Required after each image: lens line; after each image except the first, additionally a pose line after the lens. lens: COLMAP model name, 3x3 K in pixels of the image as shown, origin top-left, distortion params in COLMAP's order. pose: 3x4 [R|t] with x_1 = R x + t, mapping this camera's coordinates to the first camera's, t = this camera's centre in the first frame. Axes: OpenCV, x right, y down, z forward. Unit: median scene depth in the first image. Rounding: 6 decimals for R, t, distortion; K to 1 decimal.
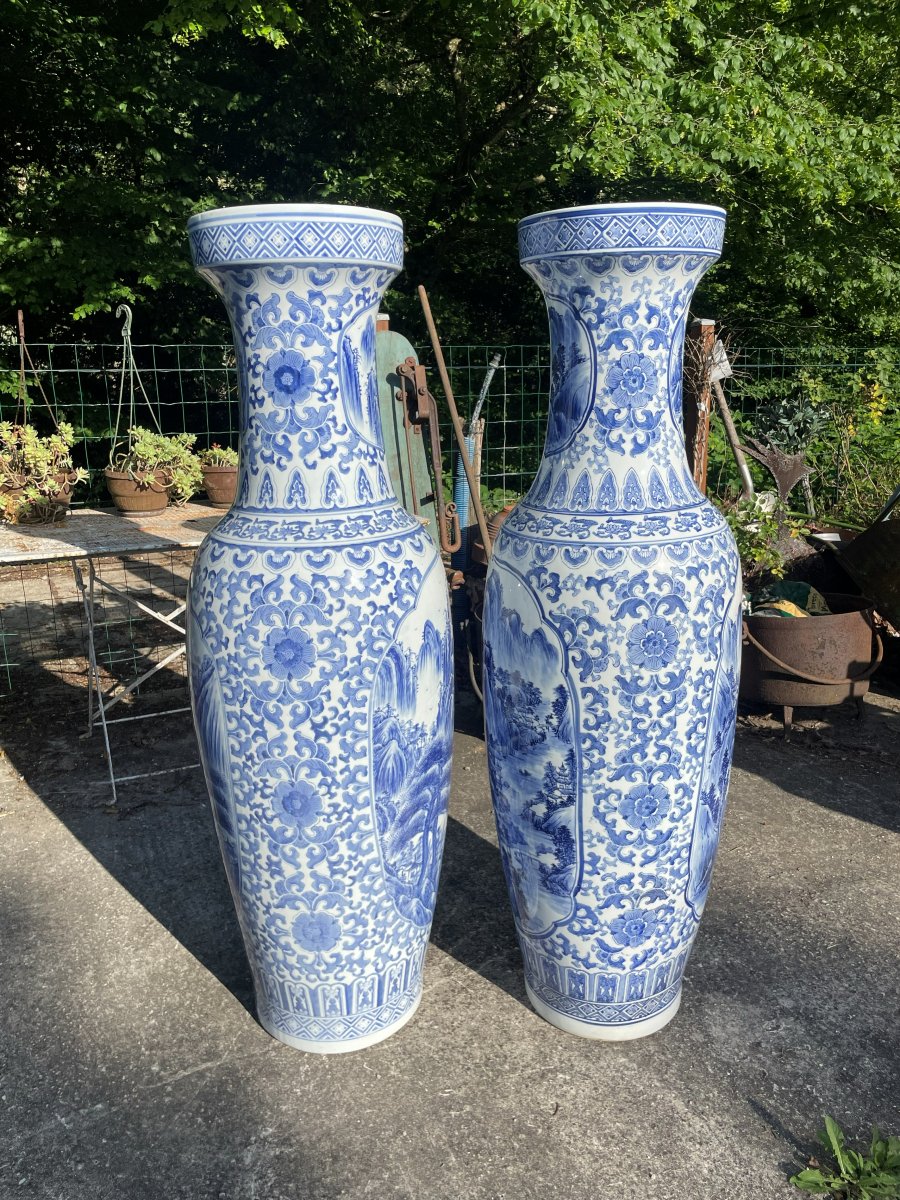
lens RADIAL K [[915.6, 0, 453.3], [0, 915.6, 600.2], [0, 0, 1]] dist [0.084656, -0.119232]
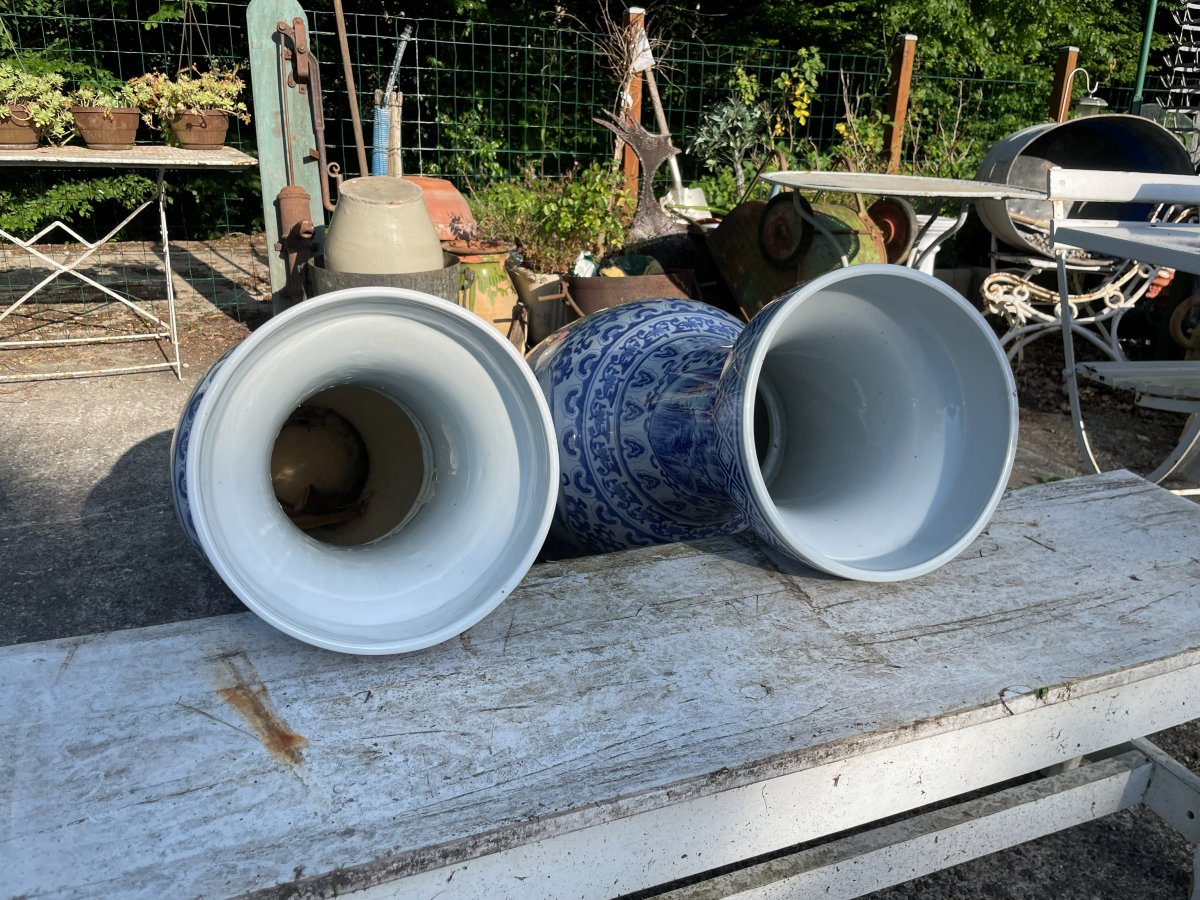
lens RADIAL K [[915.6, 0, 611.4], [0, 915.6, 448.0], [0, 0, 1]] dist [0.084656, -0.119232]
pose [[0.997150, 0.062358, -0.042454, 0.401058], [-0.058234, 0.994028, 0.092286, 0.107408], [0.047955, -0.089550, 0.994827, -0.076364]]
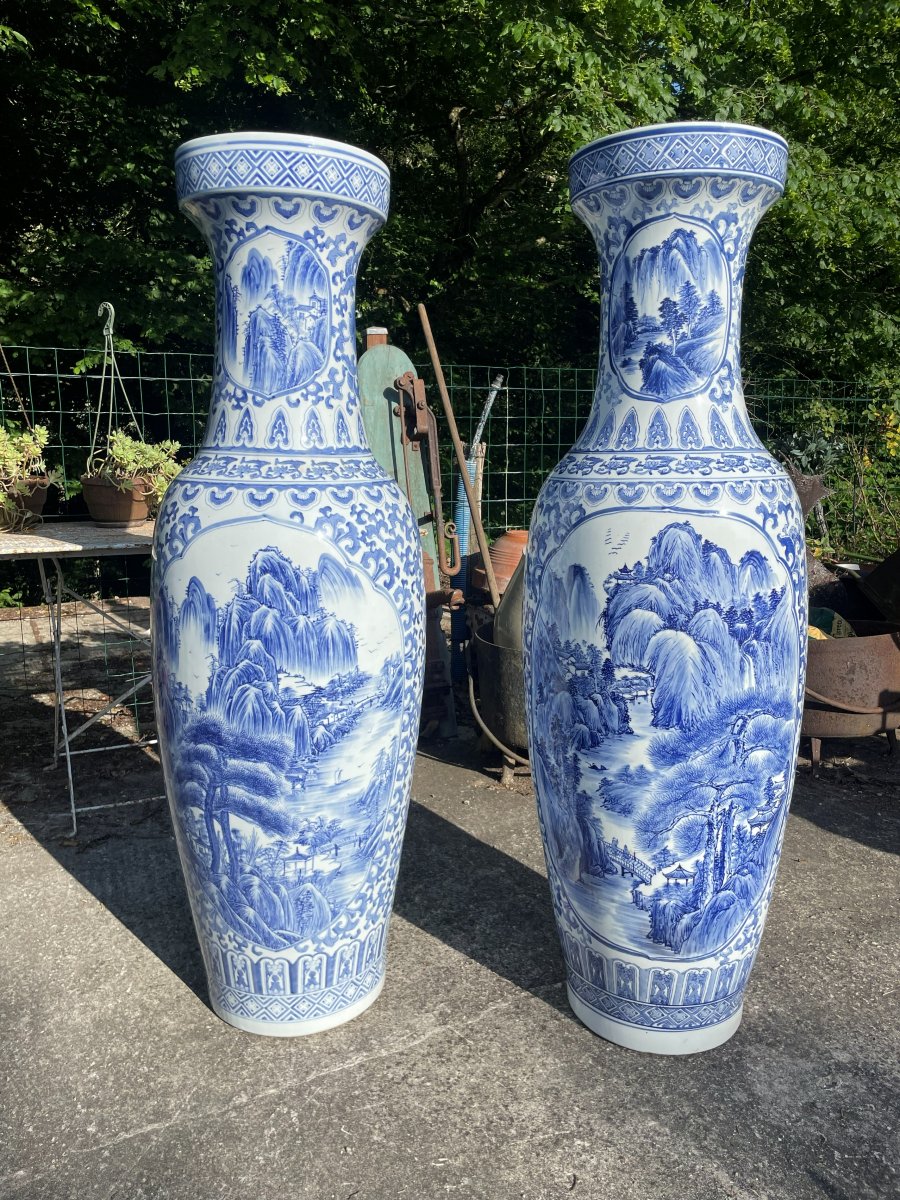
lens RADIAL K [[915.6, 0, 454.4], [0, 915.6, 596.0], [0, 0, 1]] dist [0.084656, -0.119232]
pose [[0.999975, 0.006774, 0.002214, -0.000138], [-0.006568, 0.996551, -0.082725, 0.049145], [-0.002767, 0.082709, 0.996570, 0.068461]]
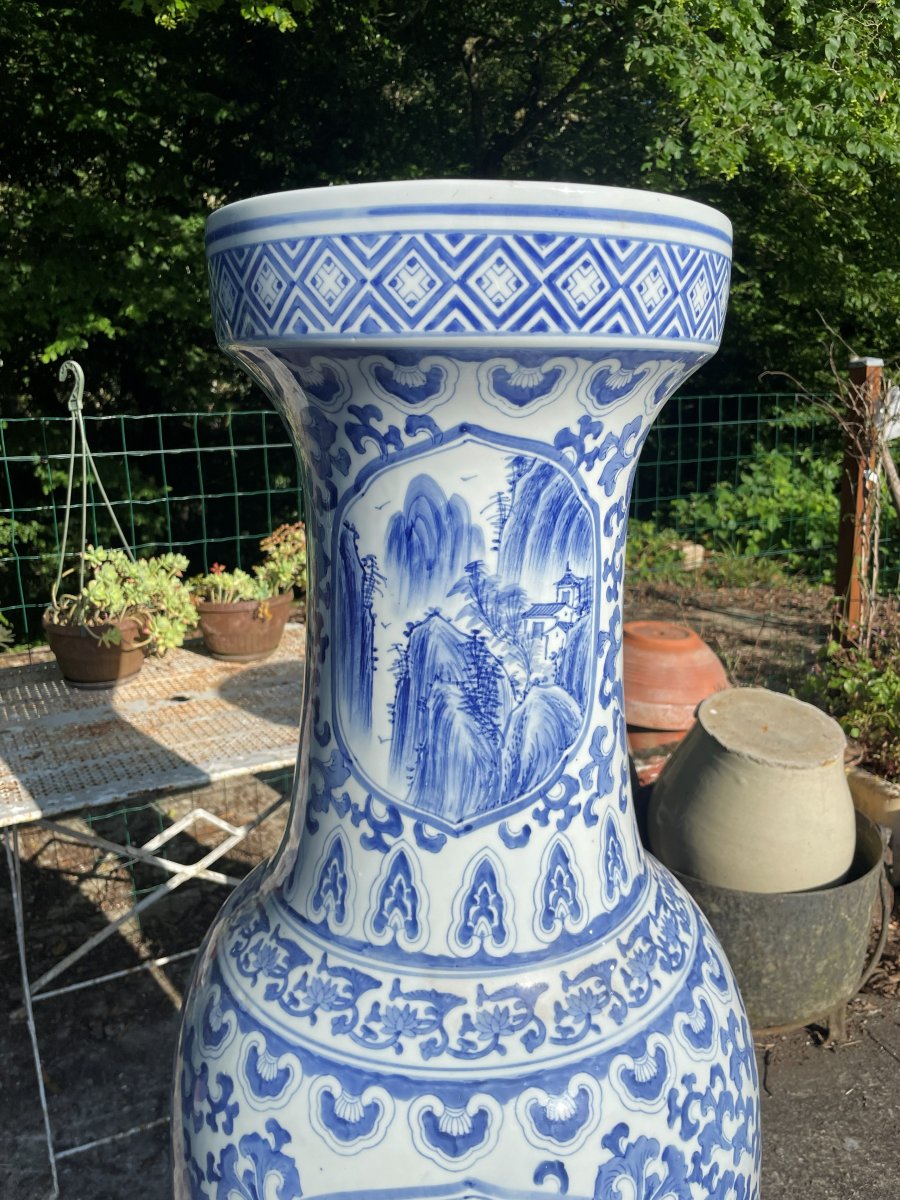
lens RADIAL K [[915.6, 0, 451.6], [0, 915.6, 593.8], [0, 0, 1]] dist [0.084656, -0.119232]
pose [[0.999896, -0.011688, 0.008392, -0.092119], [0.011890, 0.999631, -0.024433, -0.125475], [-0.008104, 0.024531, 0.999666, 0.327043]]
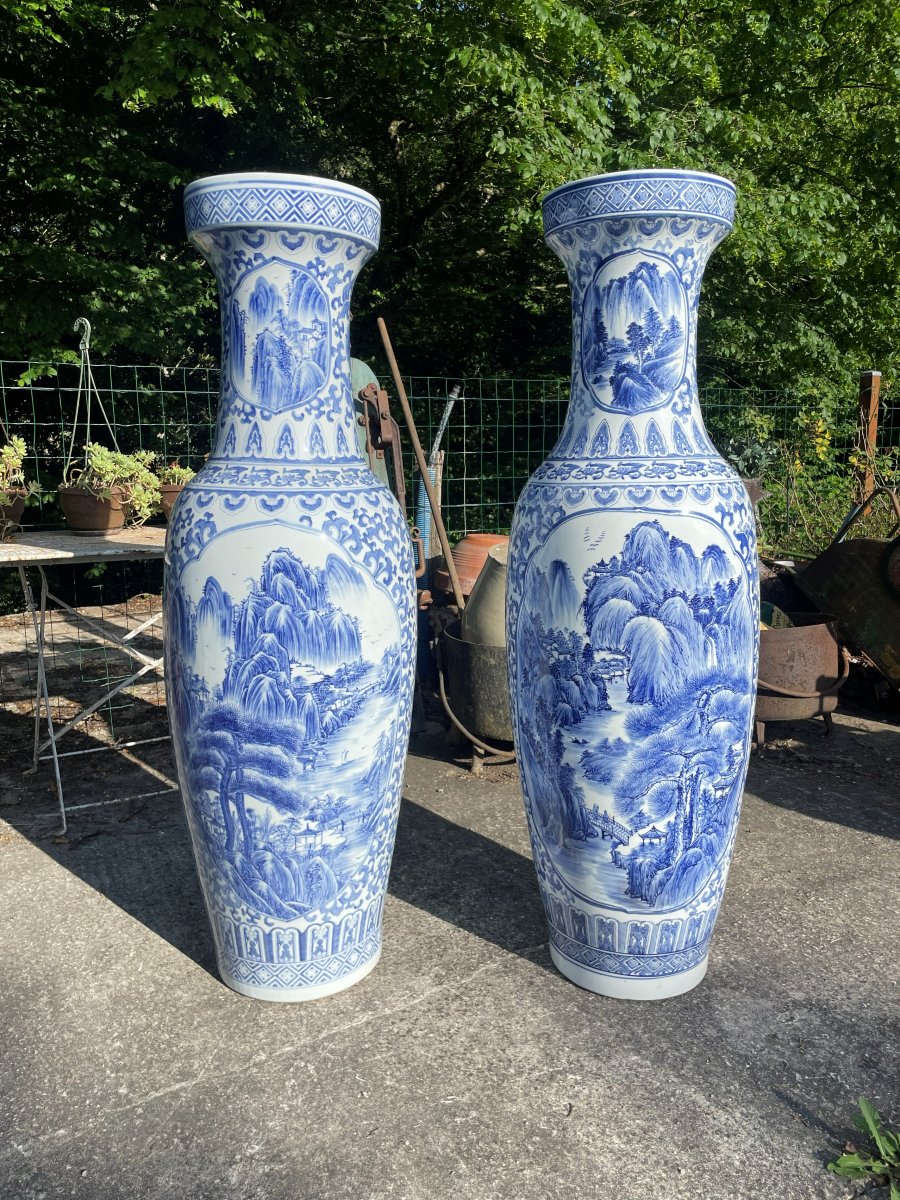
lens RADIAL K [[915.6, 0, 453.5], [0, 915.6, 596.0], [0, 0, 1]] dist [0.084656, -0.119232]
pose [[0.997664, -0.011292, 0.067371, -0.029826], [0.017331, 0.995814, -0.089741, 0.059598], [-0.066076, 0.090699, 0.993684, 0.022696]]
